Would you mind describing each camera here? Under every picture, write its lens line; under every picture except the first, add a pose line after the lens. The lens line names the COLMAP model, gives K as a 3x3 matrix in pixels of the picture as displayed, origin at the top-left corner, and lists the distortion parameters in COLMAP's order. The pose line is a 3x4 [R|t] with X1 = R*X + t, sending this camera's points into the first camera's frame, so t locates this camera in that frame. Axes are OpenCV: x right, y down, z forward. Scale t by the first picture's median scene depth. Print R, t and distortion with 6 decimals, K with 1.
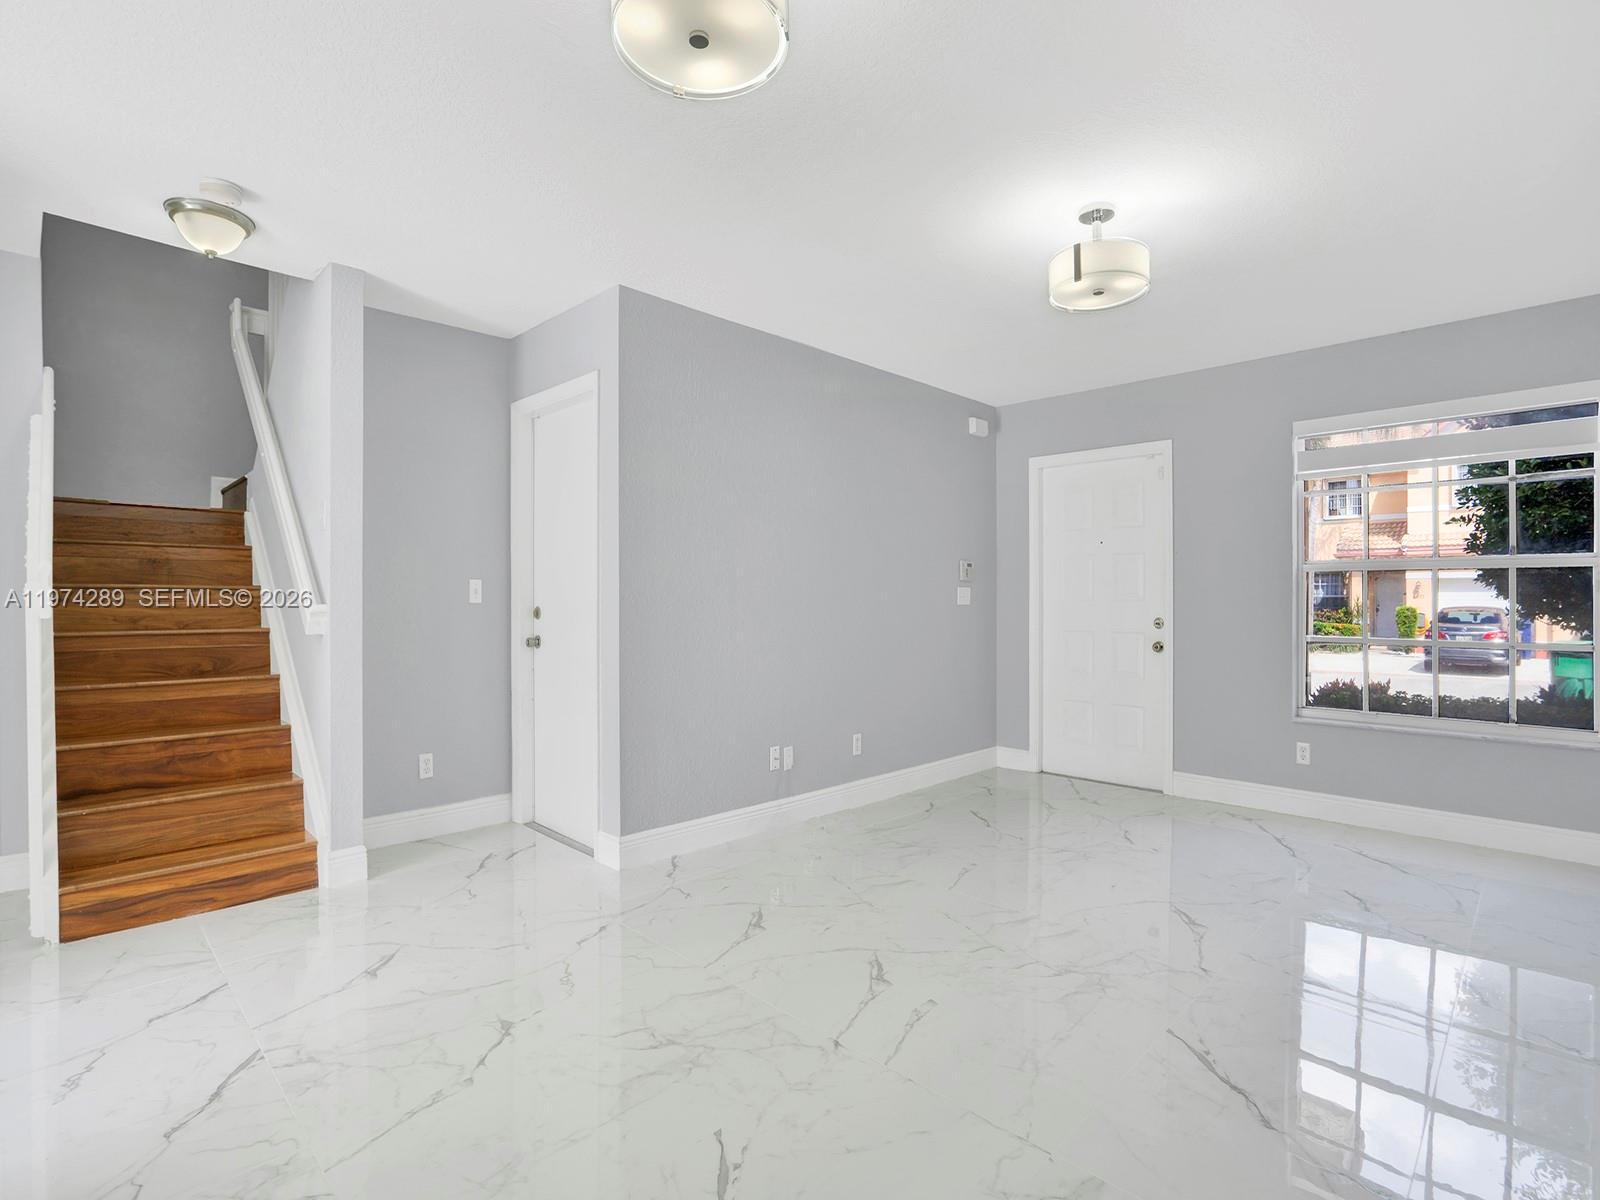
lens RADIAL K [[798.2, 0, 776.4], [0, 798.2, 606.5], [0, 0, 1]] dist [-0.098777, 0.056958]
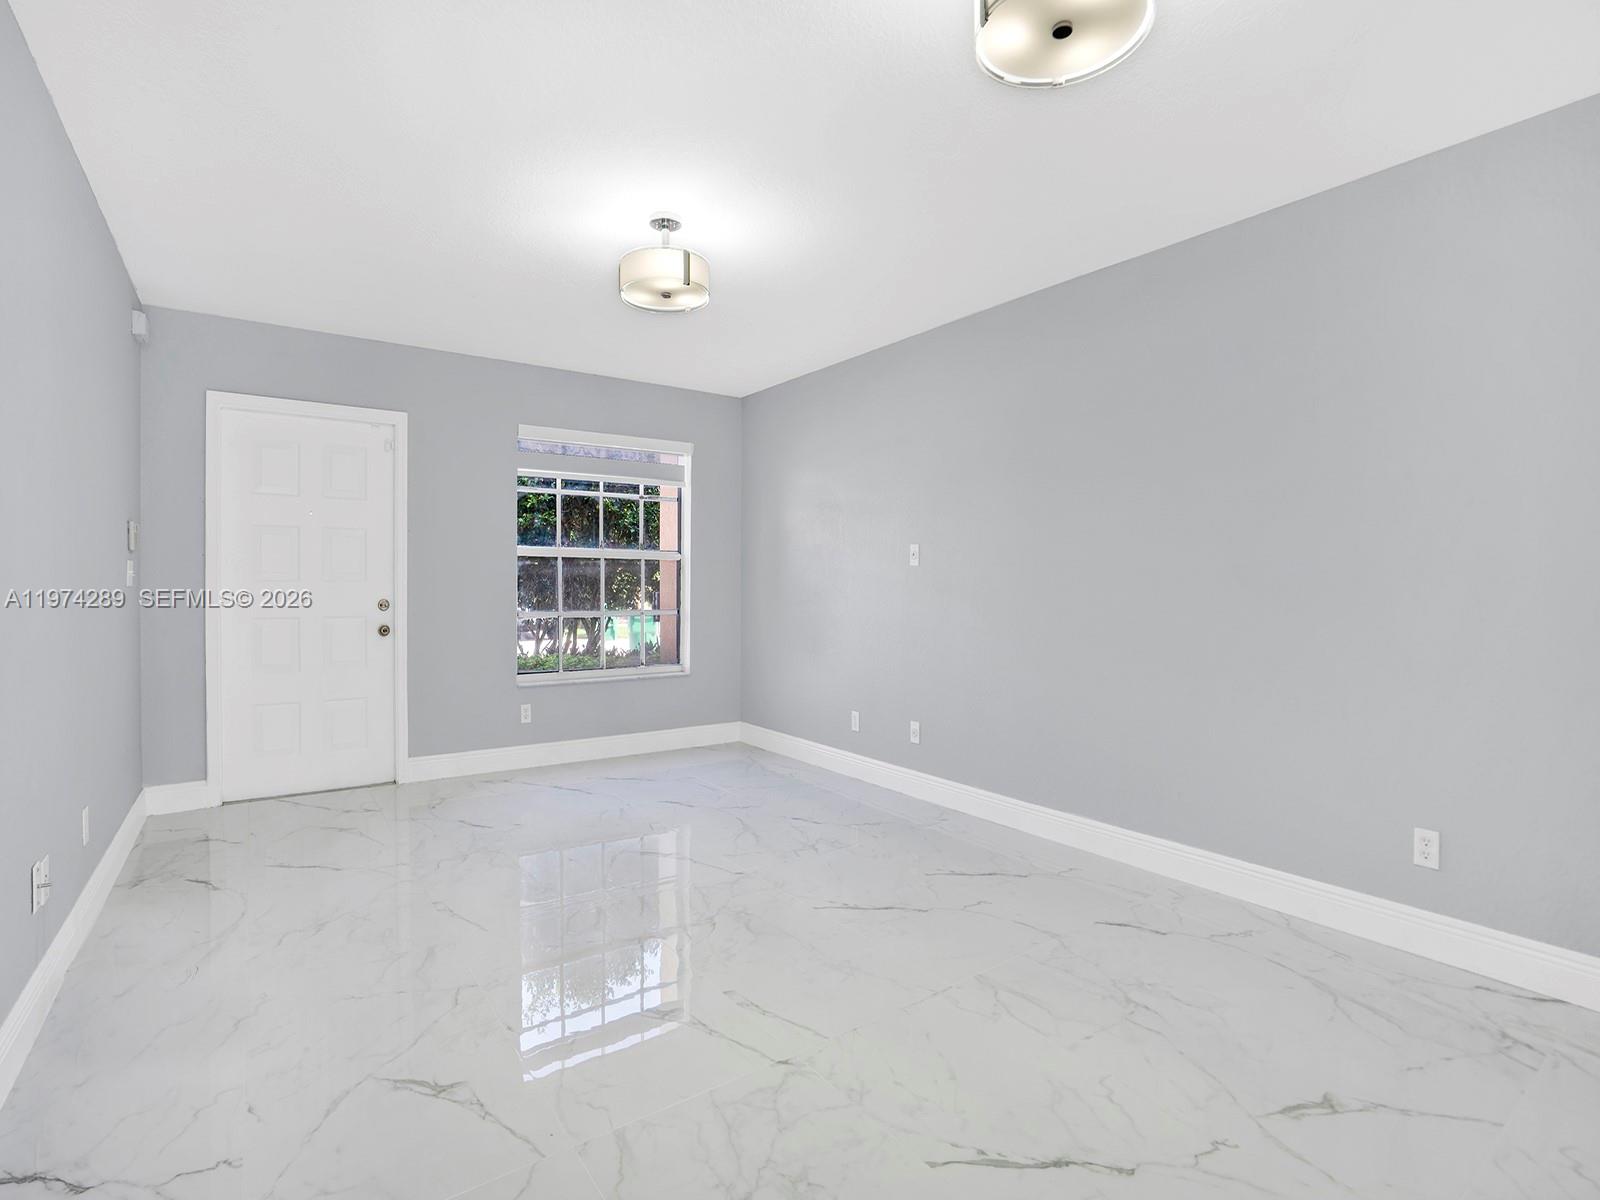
lens RADIAL K [[770.6, 0, 823.4], [0, 770.6, 600.7], [0, 0, 1]] dist [-0.058739, 0.021761]
pose [[0.133603, -0.025156, 0.990716, -0.351021], [0.004286, 0.999683, 0.024805, -0.004212], [-0.991026, 0.000932, 0.133668, 0.367599]]
